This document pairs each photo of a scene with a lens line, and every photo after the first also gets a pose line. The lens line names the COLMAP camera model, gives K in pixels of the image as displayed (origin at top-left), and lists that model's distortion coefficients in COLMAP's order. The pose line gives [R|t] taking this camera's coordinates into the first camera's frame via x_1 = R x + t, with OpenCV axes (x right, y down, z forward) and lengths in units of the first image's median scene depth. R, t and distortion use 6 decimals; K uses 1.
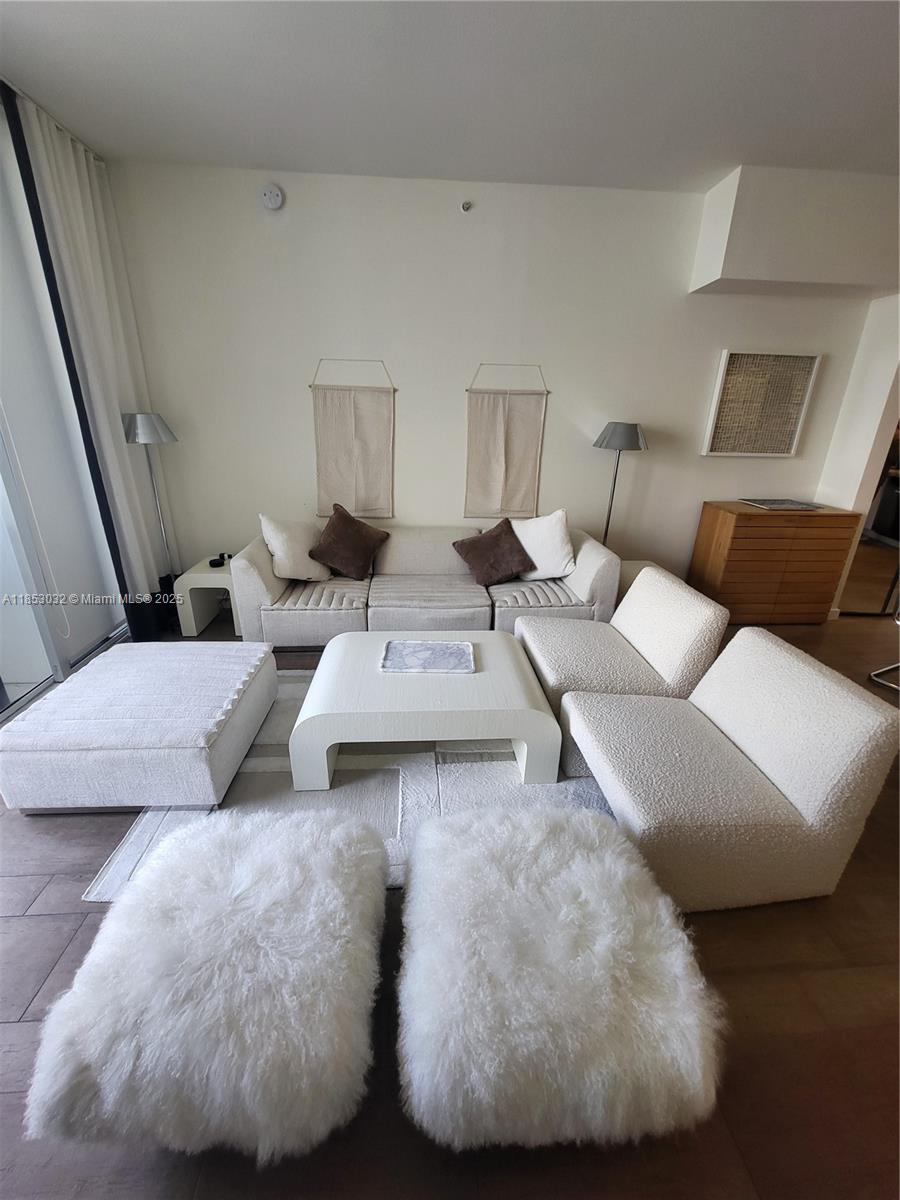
lens RADIAL K [[463.1, 0, 447.1], [0, 463.1, 591.4], [0, 0, 1]] dist [-0.014660, -0.000073]
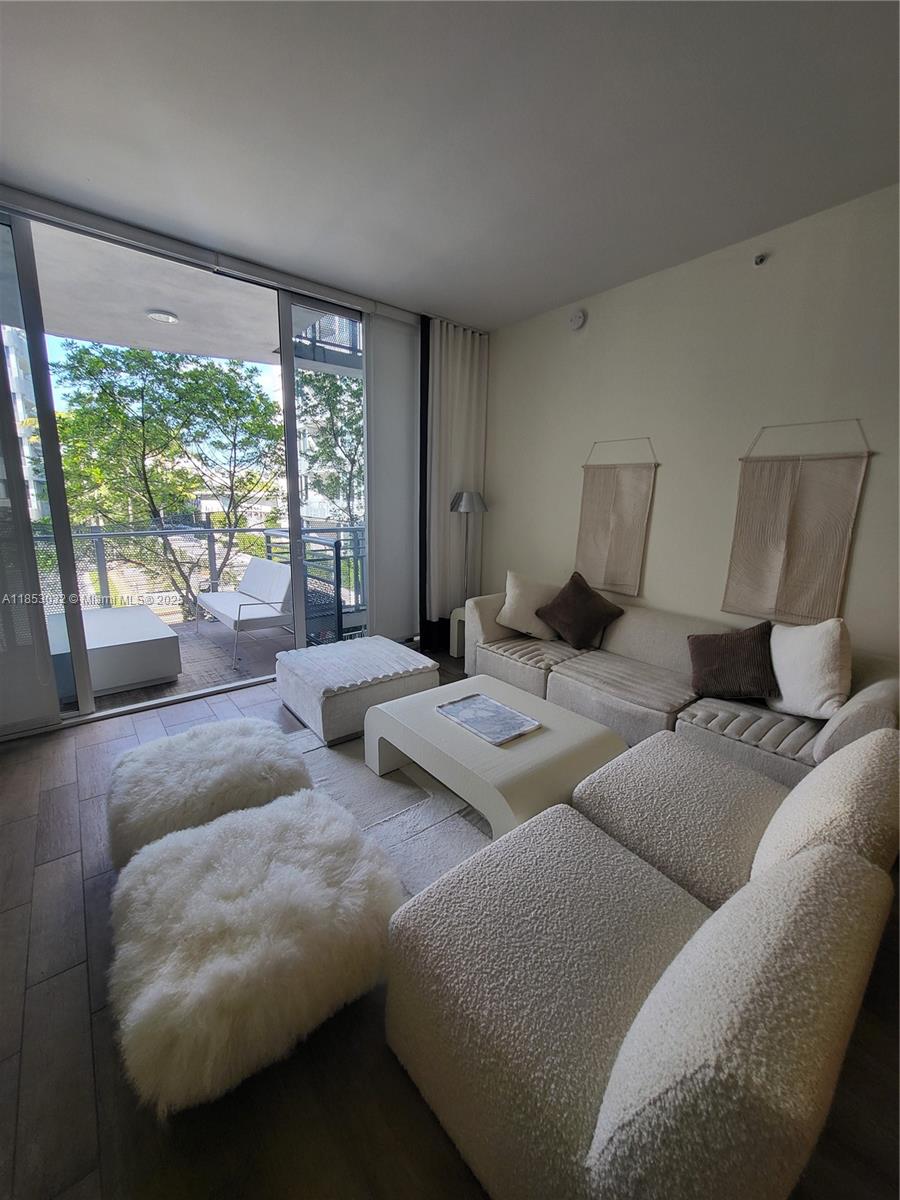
lens RADIAL K [[463.1, 0, 447.1], [0, 463.1, 591.4], [0, 0, 1]] dist [-0.014660, -0.000073]
pose [[0.576303, 0.147918, -0.803738, 0.450462], [-0.293987, 0.955168, -0.035010, -0.026826], [0.762527, 0.256465, 0.593952, 0.174103]]
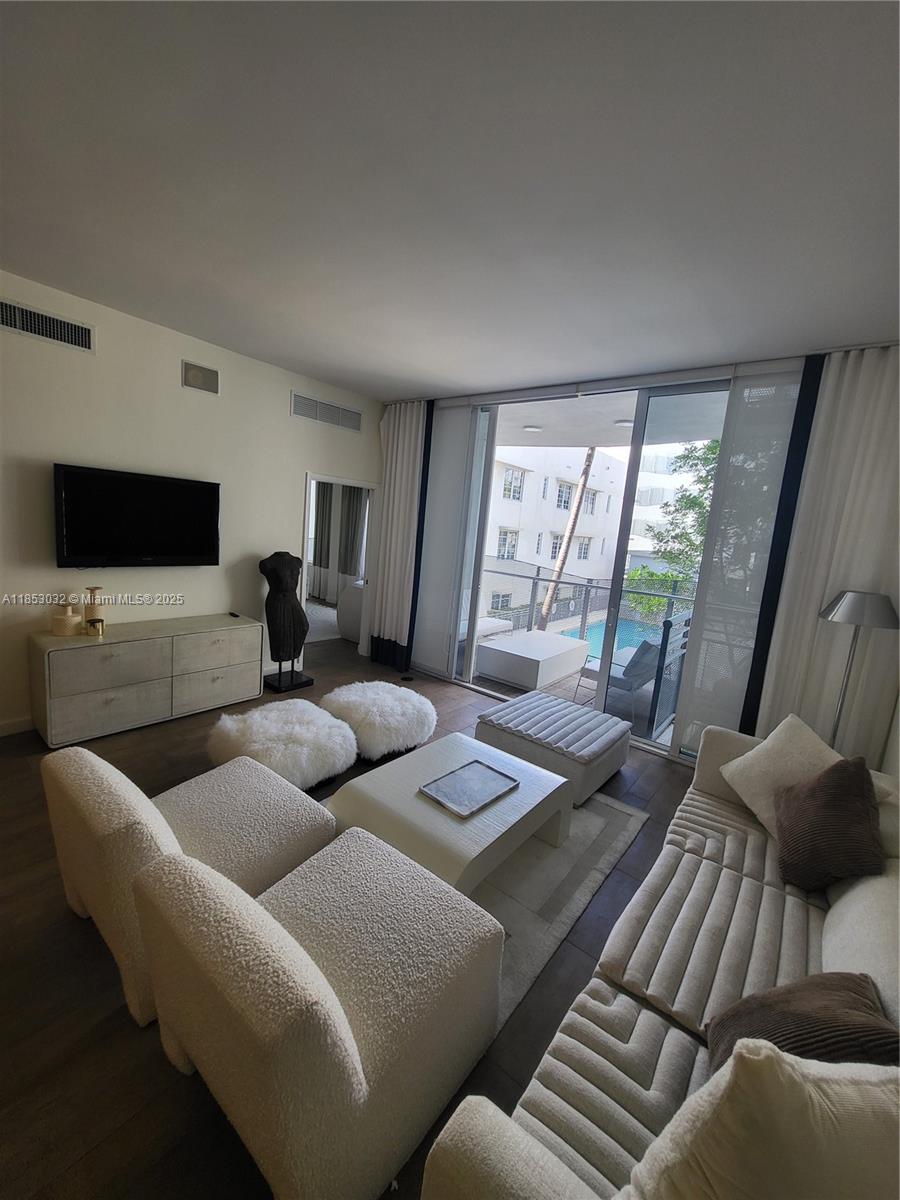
lens RADIAL K [[463.1, 0, 447.1], [0, 463.1, 591.4], [0, 0, 1]] dist [-0.014660, -0.000073]
pose [[-0.662069, 0.028610, -0.748897, 0.504211], [-0.360441, 0.863956, 0.351657, -0.386064], [0.657075, 0.502754, -0.561686, 0.907694]]
